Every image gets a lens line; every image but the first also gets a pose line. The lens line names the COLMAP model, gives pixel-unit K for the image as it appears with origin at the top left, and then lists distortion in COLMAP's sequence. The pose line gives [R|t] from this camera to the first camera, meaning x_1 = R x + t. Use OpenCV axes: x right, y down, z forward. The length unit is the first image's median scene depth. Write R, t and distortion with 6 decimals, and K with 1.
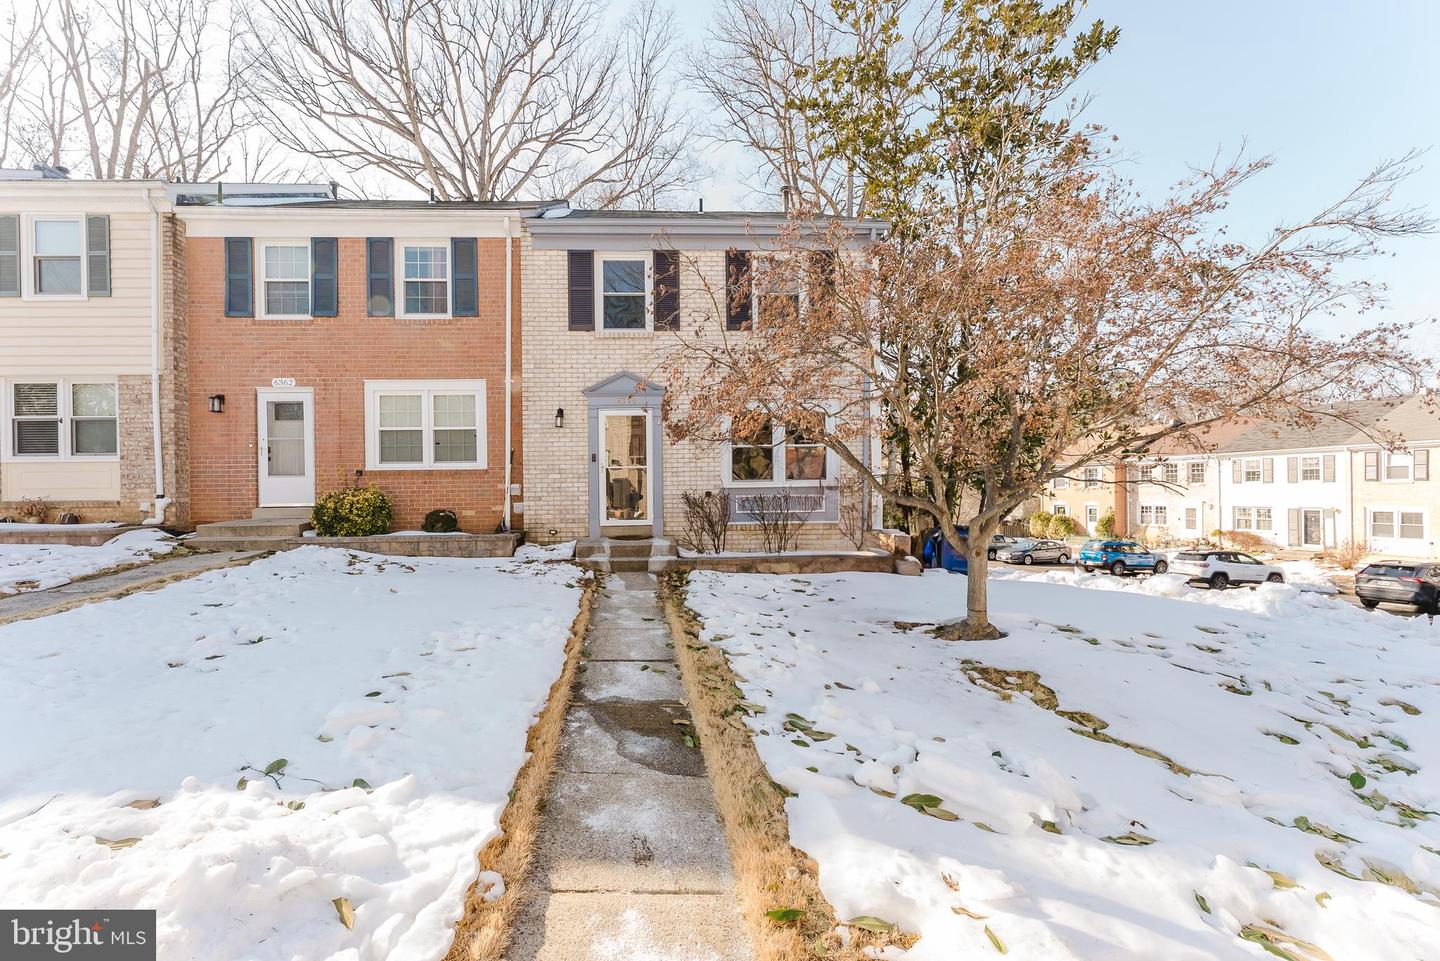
lens RADIAL K [[580.7, 0, 720.0], [0, 580.7, 480.5], [0, 0, 1]] dist [-0.000592, 0.000018]
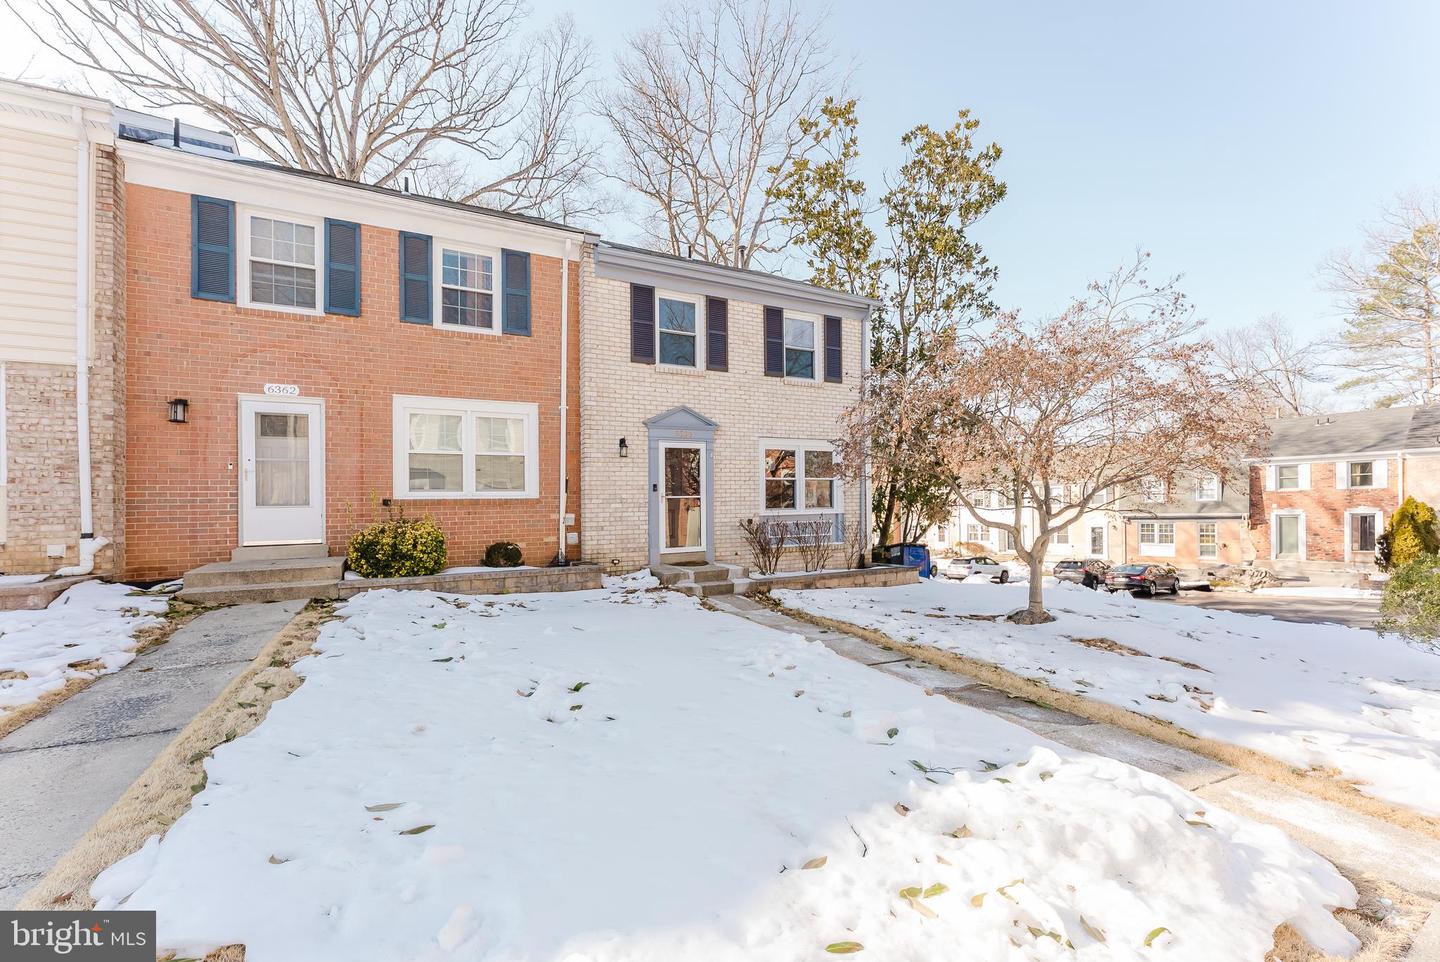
lens RADIAL K [[562.4, 0, 718.7], [0, 562.4, 499.0], [0, 0, 1]] dist [0.000796, -0.000030]
pose [[0.912476, 0.002506, 0.409123, -0.520375], [0.001700, 0.999949, -0.009916, -0.009057], [-0.409127, 0.009744, 0.912425, 0.043747]]
